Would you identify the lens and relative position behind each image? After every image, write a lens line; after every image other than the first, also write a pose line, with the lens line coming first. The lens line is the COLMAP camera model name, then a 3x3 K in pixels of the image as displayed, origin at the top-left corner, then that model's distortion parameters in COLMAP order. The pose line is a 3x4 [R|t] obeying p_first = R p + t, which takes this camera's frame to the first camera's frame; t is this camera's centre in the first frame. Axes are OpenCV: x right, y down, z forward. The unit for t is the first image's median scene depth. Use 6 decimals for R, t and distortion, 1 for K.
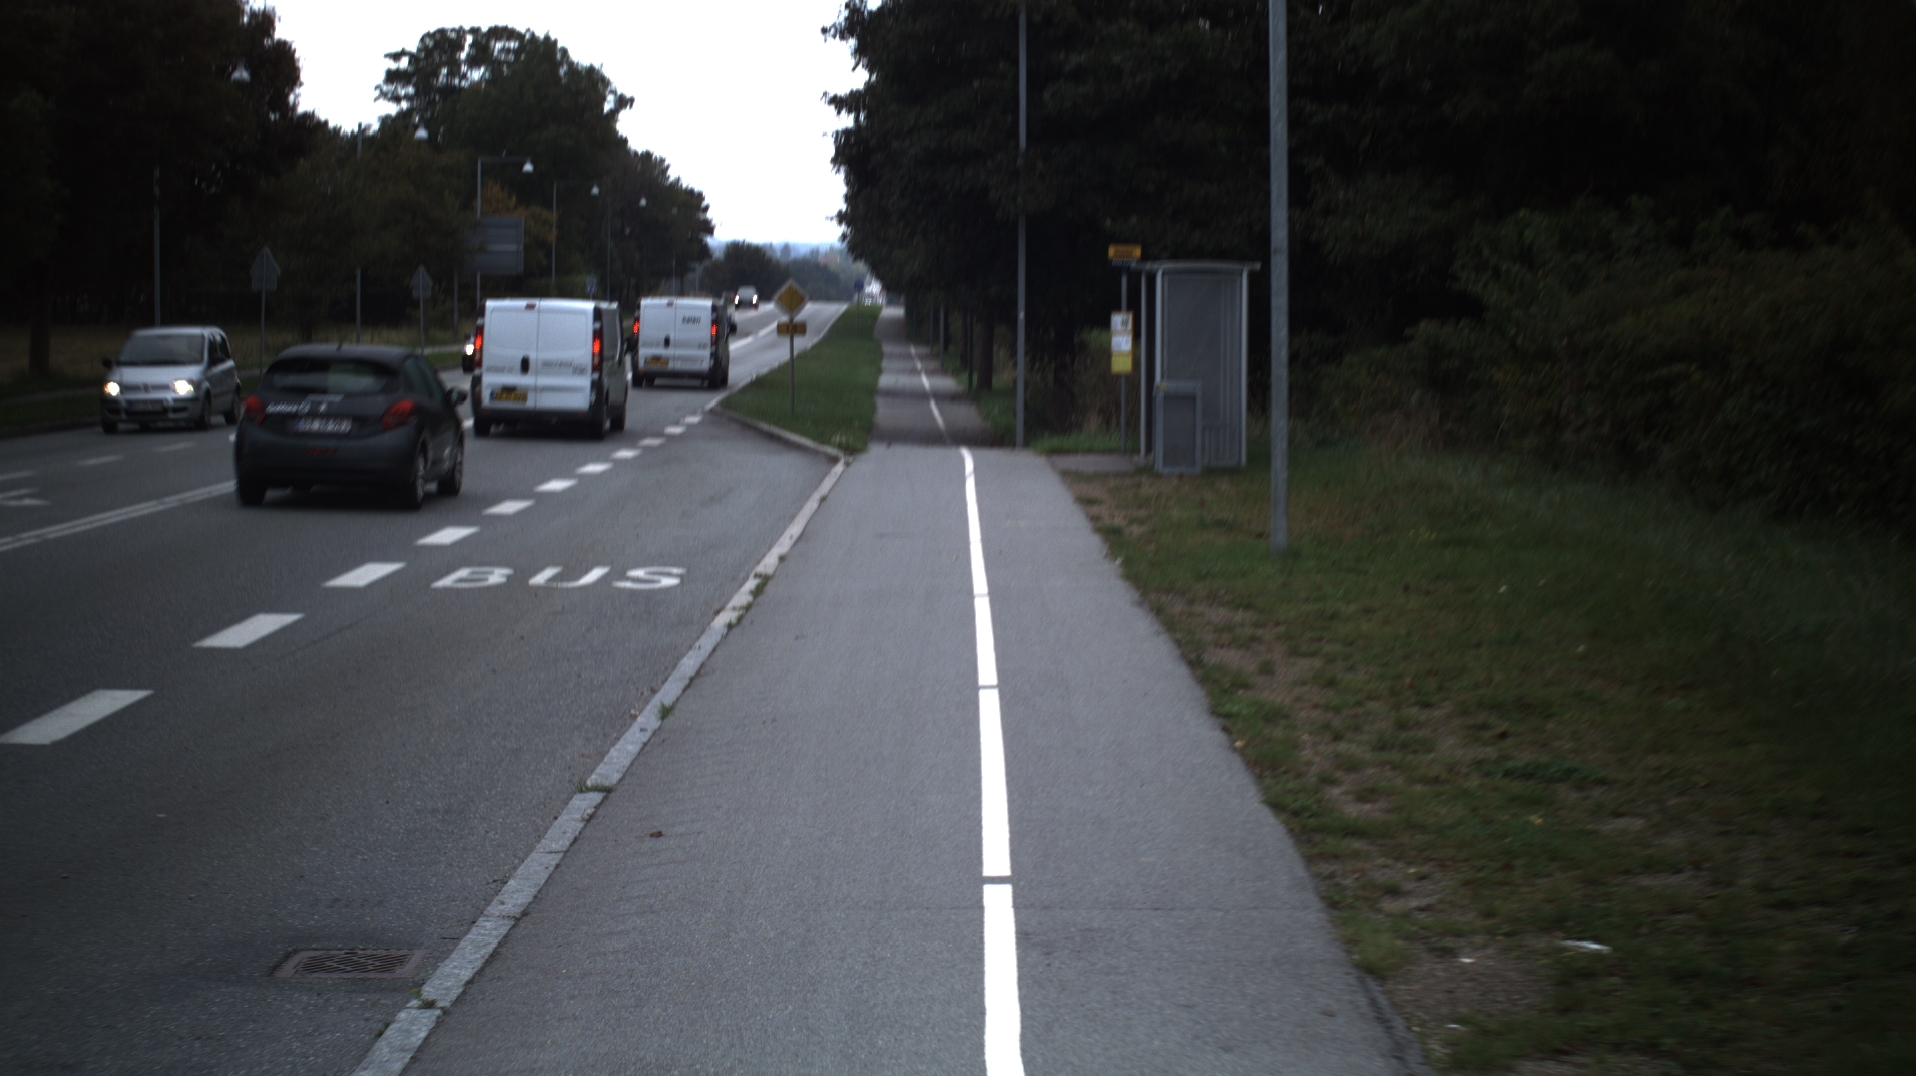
lens RADIAL K [[3469.7, 0, 958.0], [0, 3469.7, 538.0], [0, 0, 1]] dist [-0.260929, 0.008842]
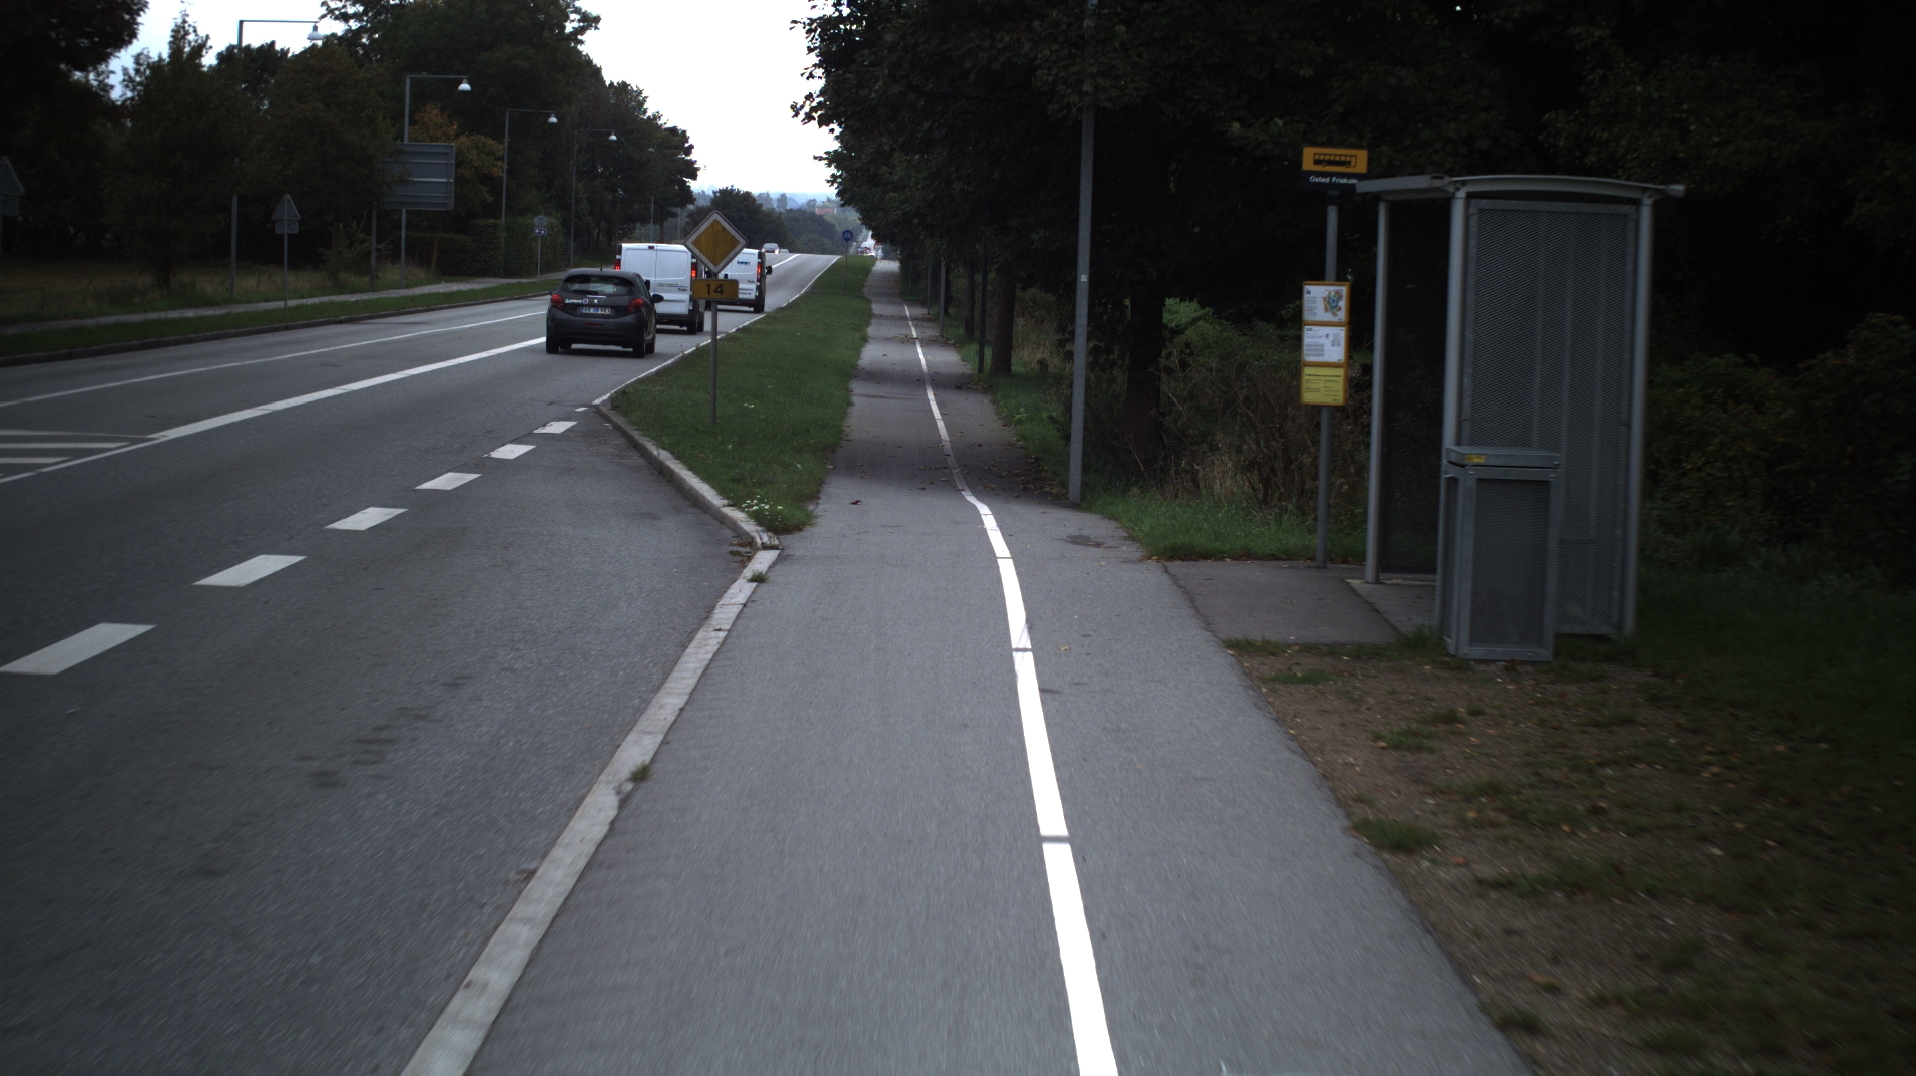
lens RADIAL K [[3469.7, 0, 958.0], [0, 3469.7, 538.0], [0, 0, 1]] dist [-0.260929, 0.008842]
pose [[0.999682, 0.025049, 0.002900, -0.003101], [-0.025085, 0.999602, 0.012897, -0.018517], [-0.002576, -0.012966, 0.999913, 0.279588]]
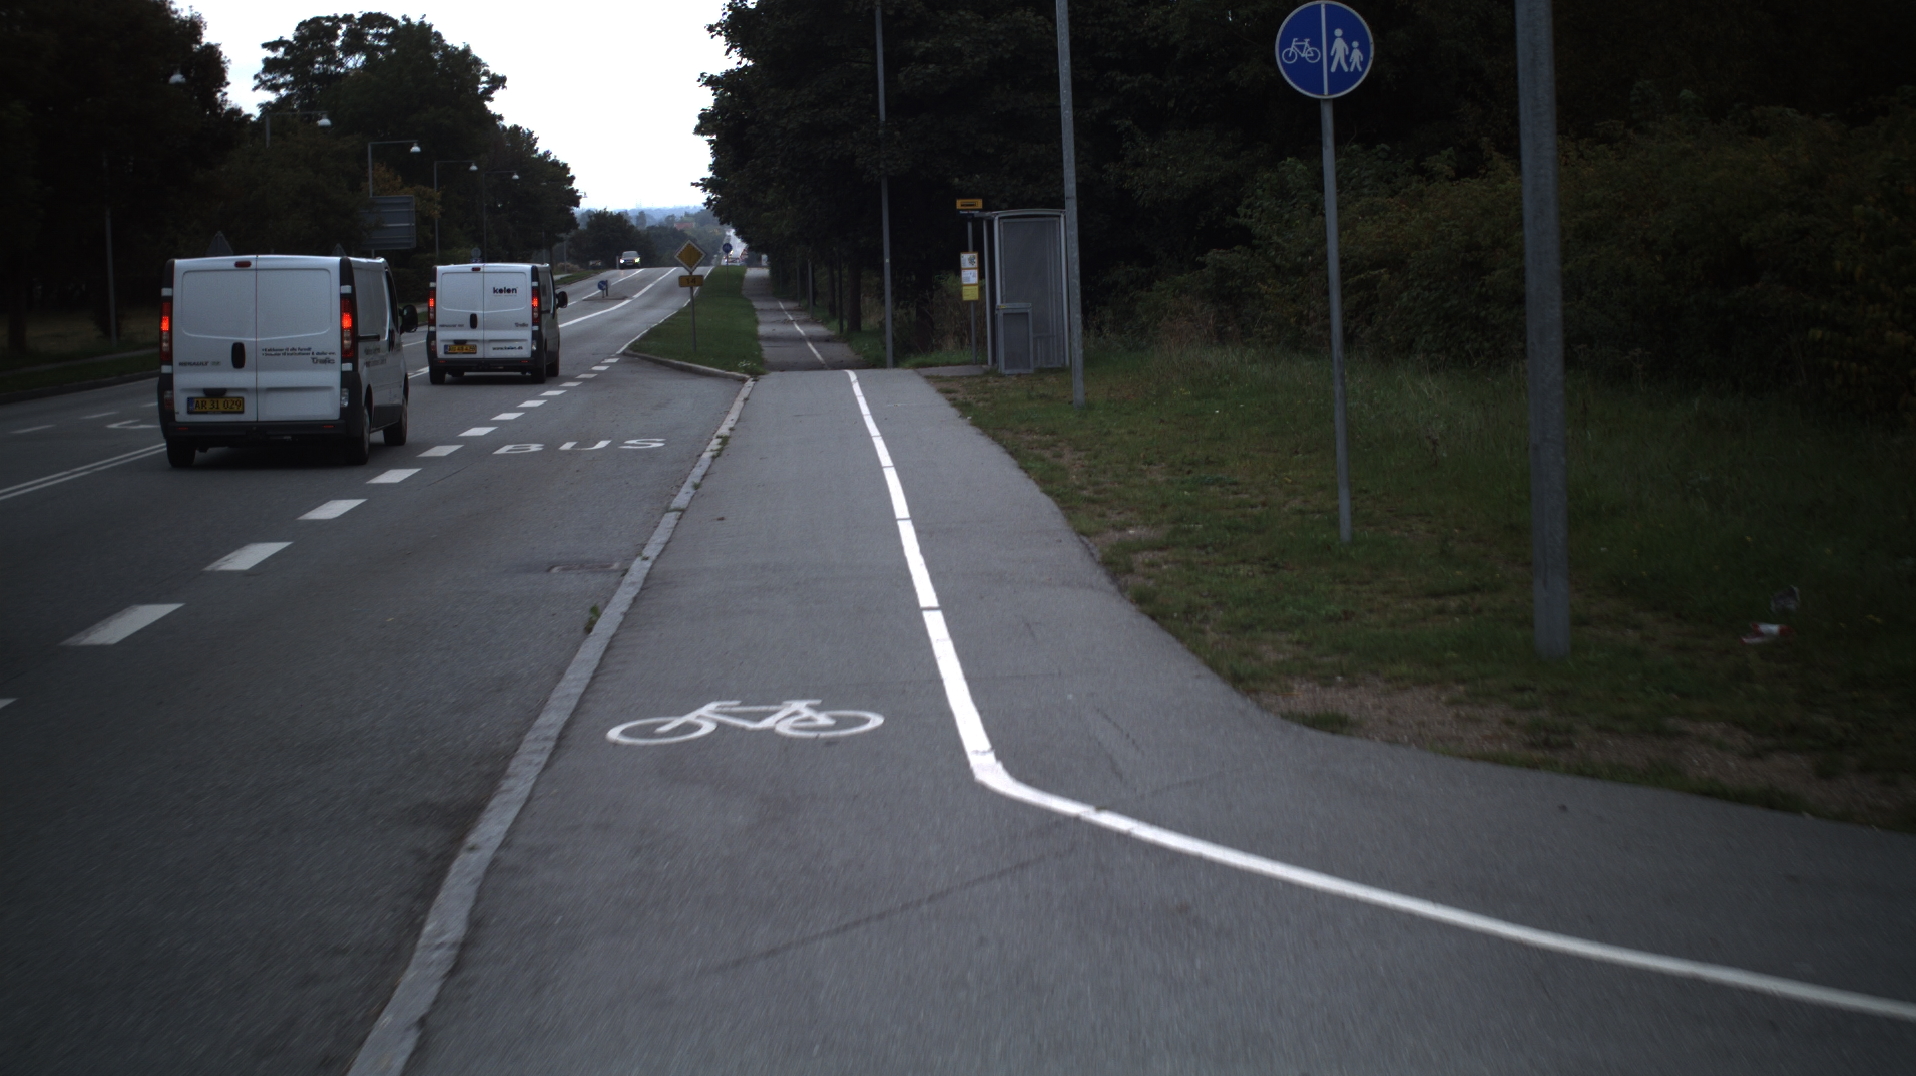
lens RADIAL K [[3469.7, 0, 958.0], [0, 3469.7, 538.0], [0, 0, 1]] dist [-0.260929, 0.008842]
pose [[0.998402, -0.041902, 0.037927, -0.004698], [0.041438, 0.999057, 0.012943, 0.012065], [-0.038434, -0.011351, 0.999197, -0.139866]]
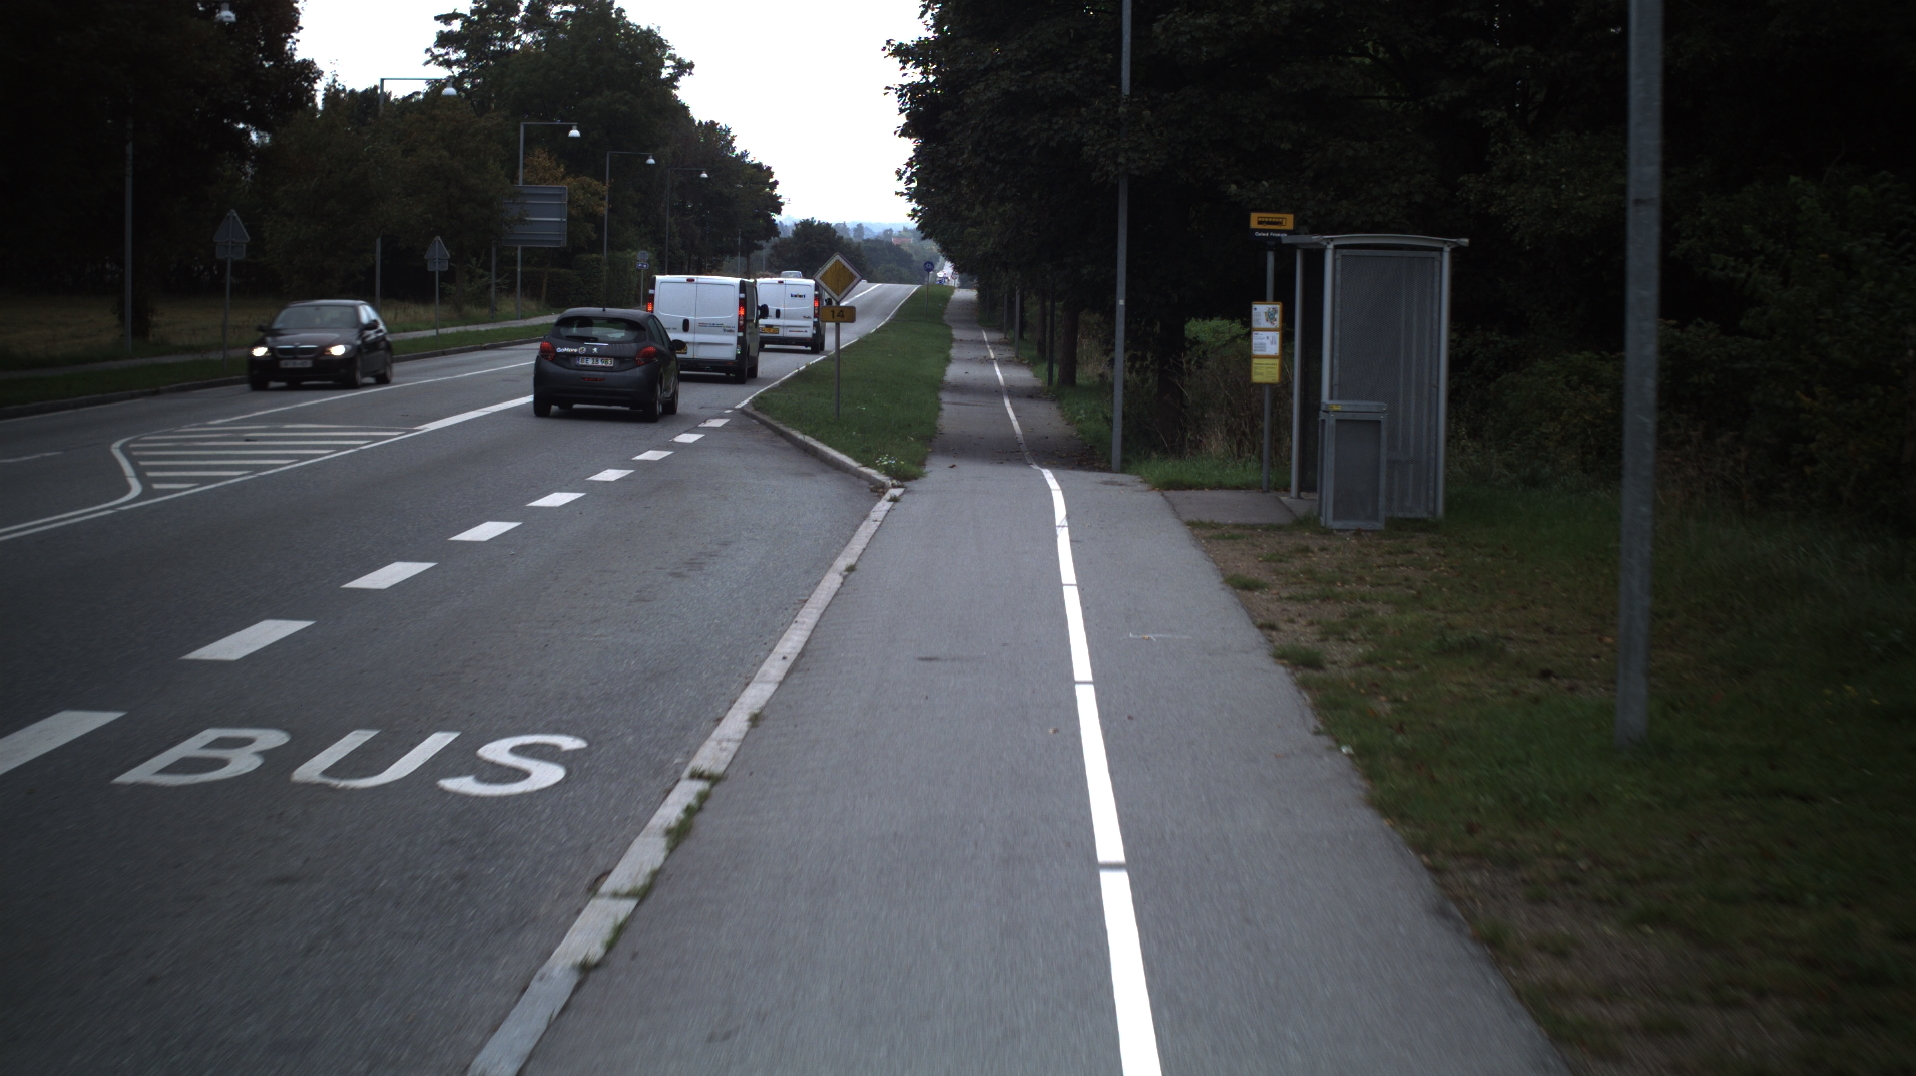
lens RADIAL K [[3469.7, 0, 958.0], [0, 3469.7, 538.0], [0, 0, 1]] dist [-0.260929, 0.008842]
pose [[0.999675, 0.015817, -0.019983, -0.001860], [-0.015715, 0.999863, 0.005250, -0.009473], [0.020064, -0.004935, 0.999787, 0.140506]]
